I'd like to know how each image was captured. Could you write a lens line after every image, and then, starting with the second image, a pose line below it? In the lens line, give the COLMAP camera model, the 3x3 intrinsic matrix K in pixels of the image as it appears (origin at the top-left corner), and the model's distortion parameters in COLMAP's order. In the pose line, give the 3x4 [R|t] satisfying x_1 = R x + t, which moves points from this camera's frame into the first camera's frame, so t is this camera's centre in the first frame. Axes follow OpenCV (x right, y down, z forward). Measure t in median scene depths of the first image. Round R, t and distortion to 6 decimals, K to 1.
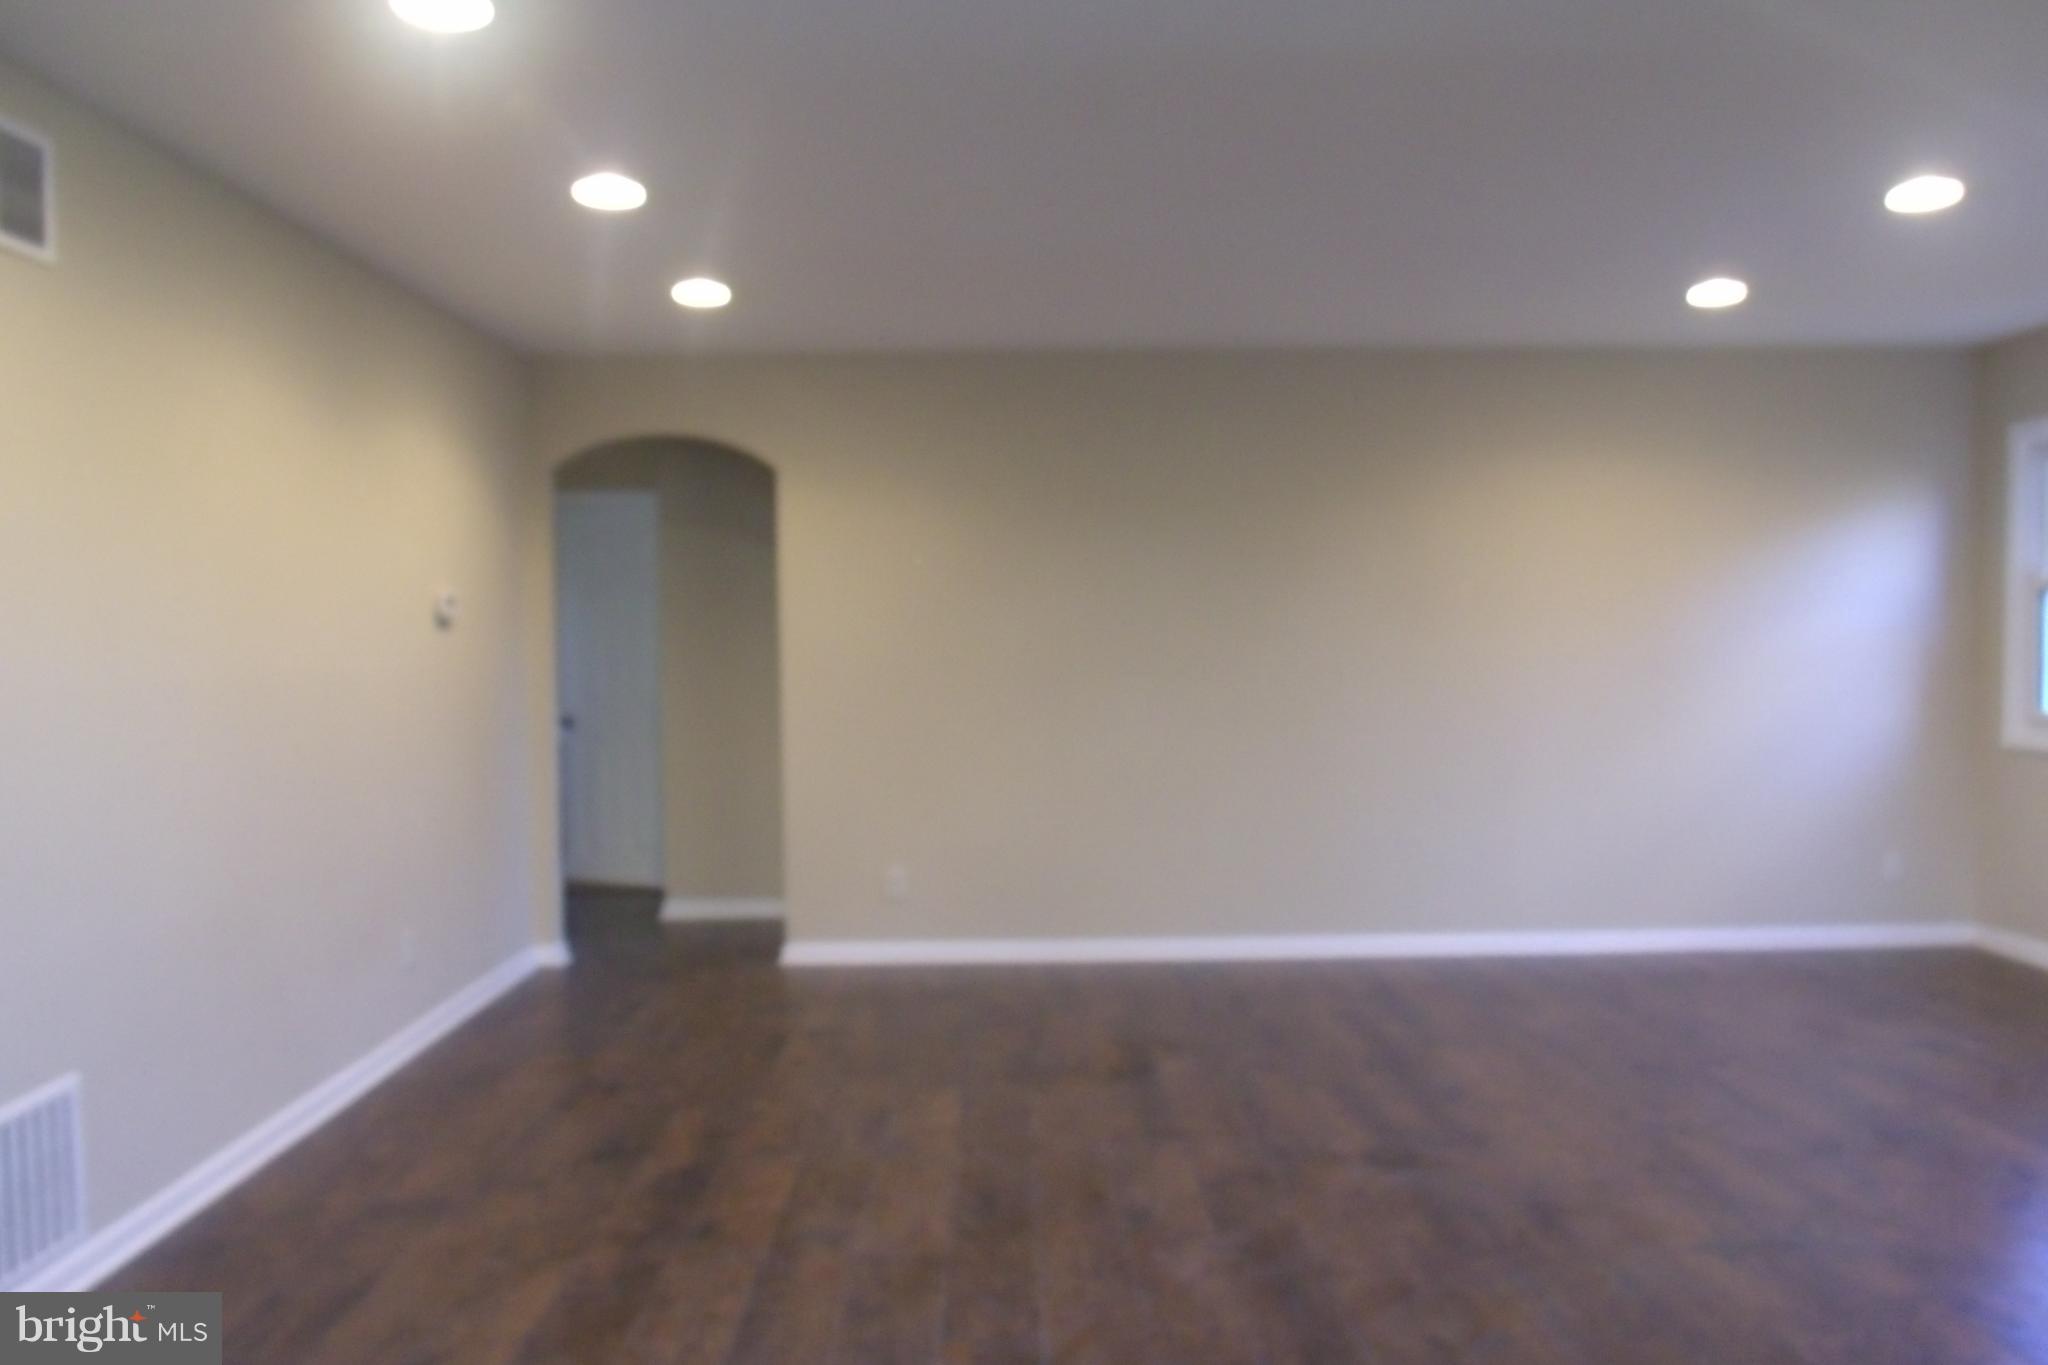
lens RADIAL K [[1626.3, 0, 1026.2], [0, 1626.3, 698.3], [0, 0, 1]] dist [-0.038988, 0.008752]
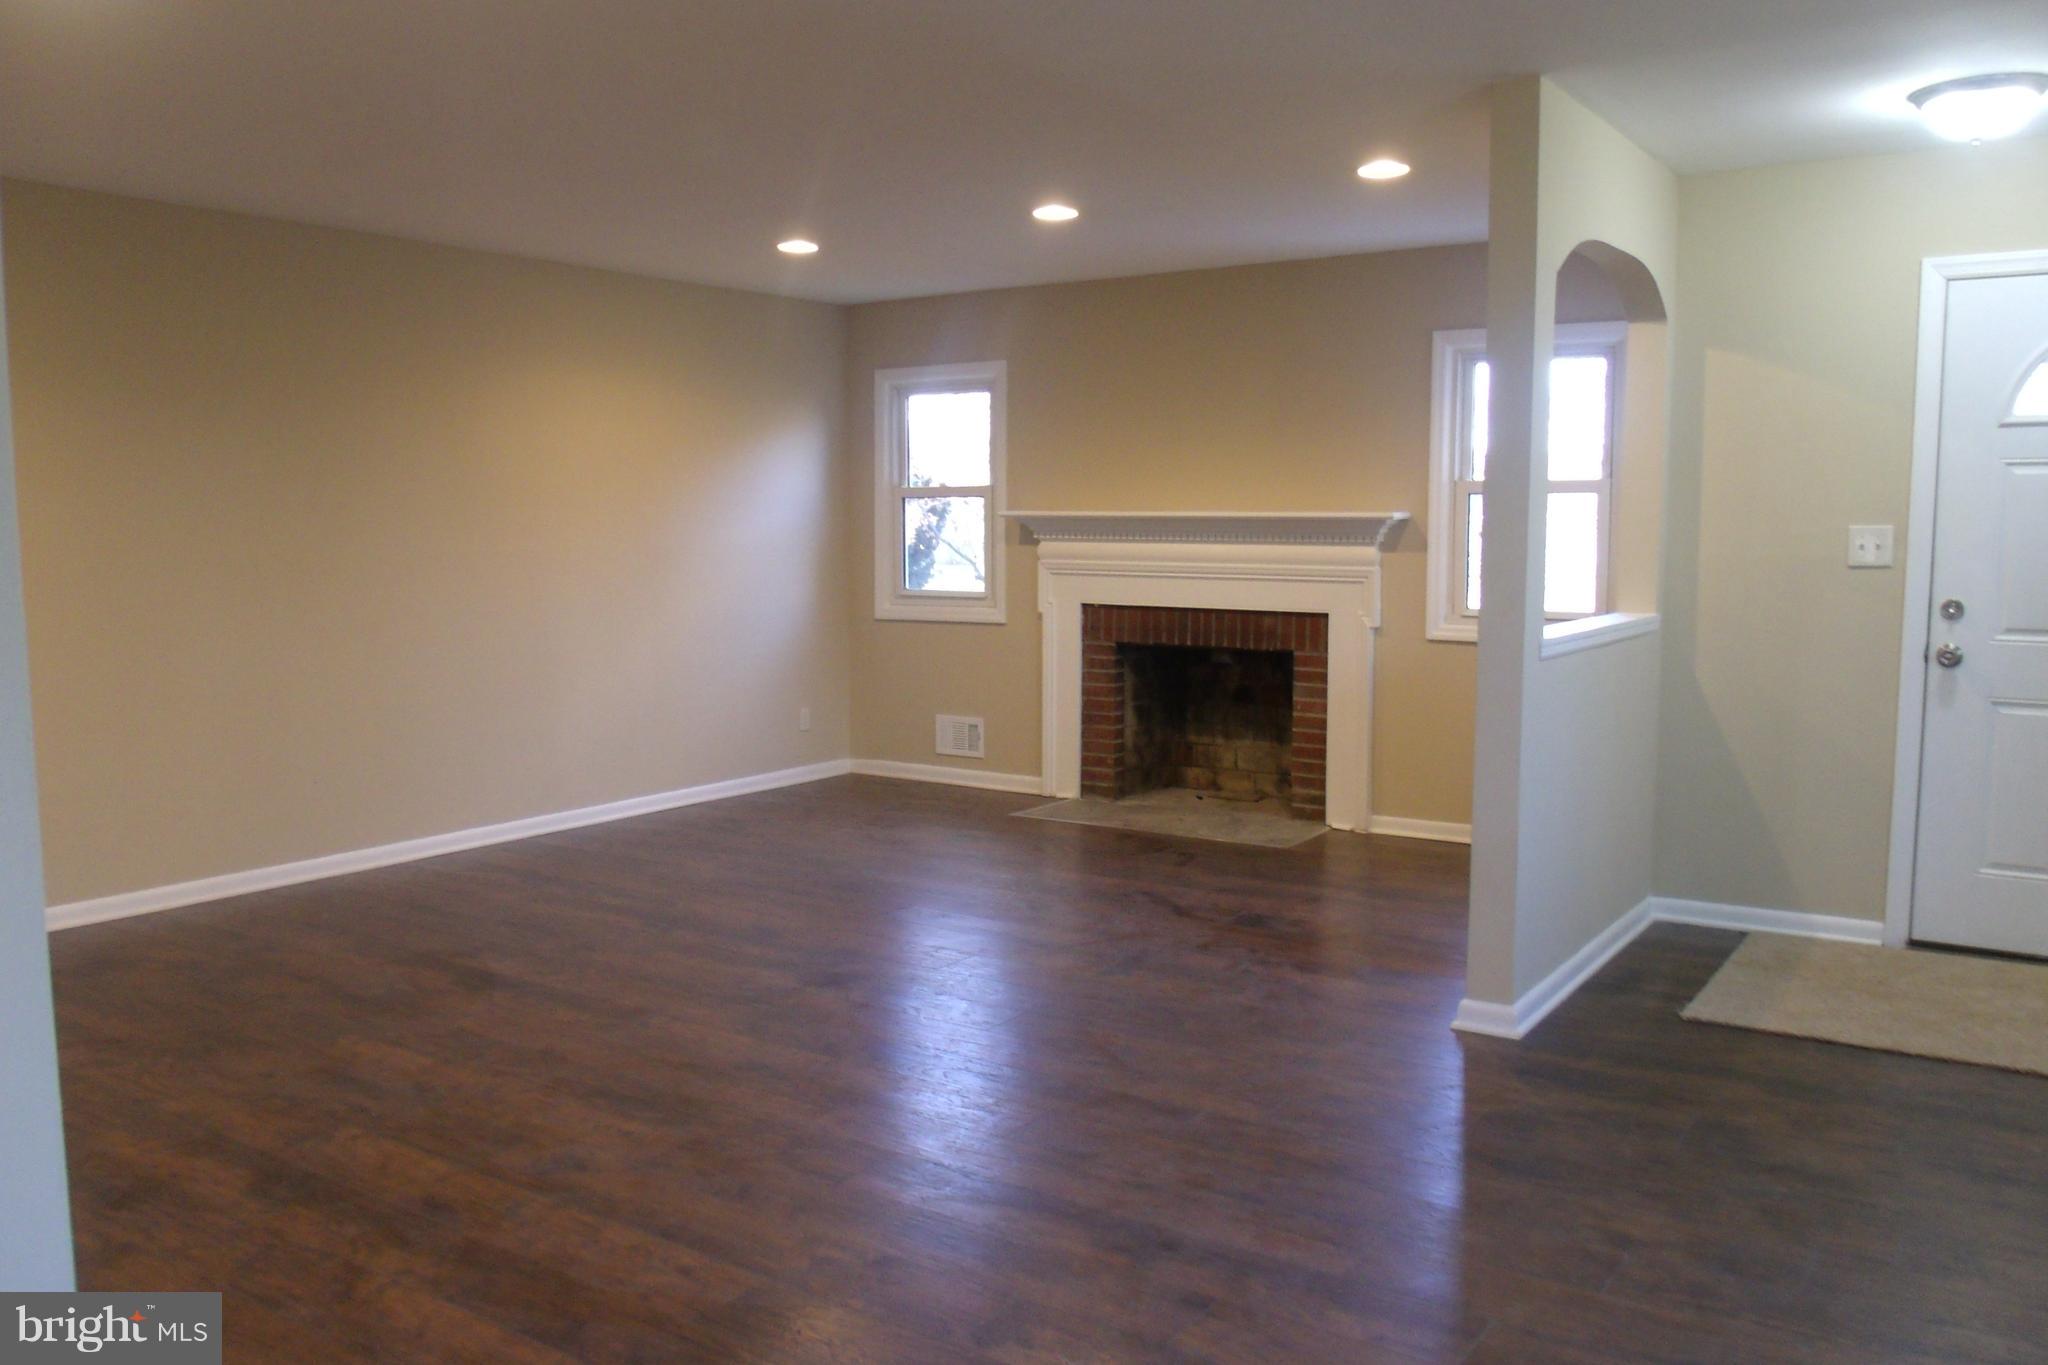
lens RADIAL K [[1626.3, 0, 1023.3], [0, 1626.3, 681.1], [0, 0, 1]] dist [-0.038988, 0.008752]
pose [[0.581899, -0.072068, 0.810061, -0.561280], [0.030816, 0.997304, 0.066590, -0.004813], [-0.812677, -0.013786, 0.582551, 0.182608]]
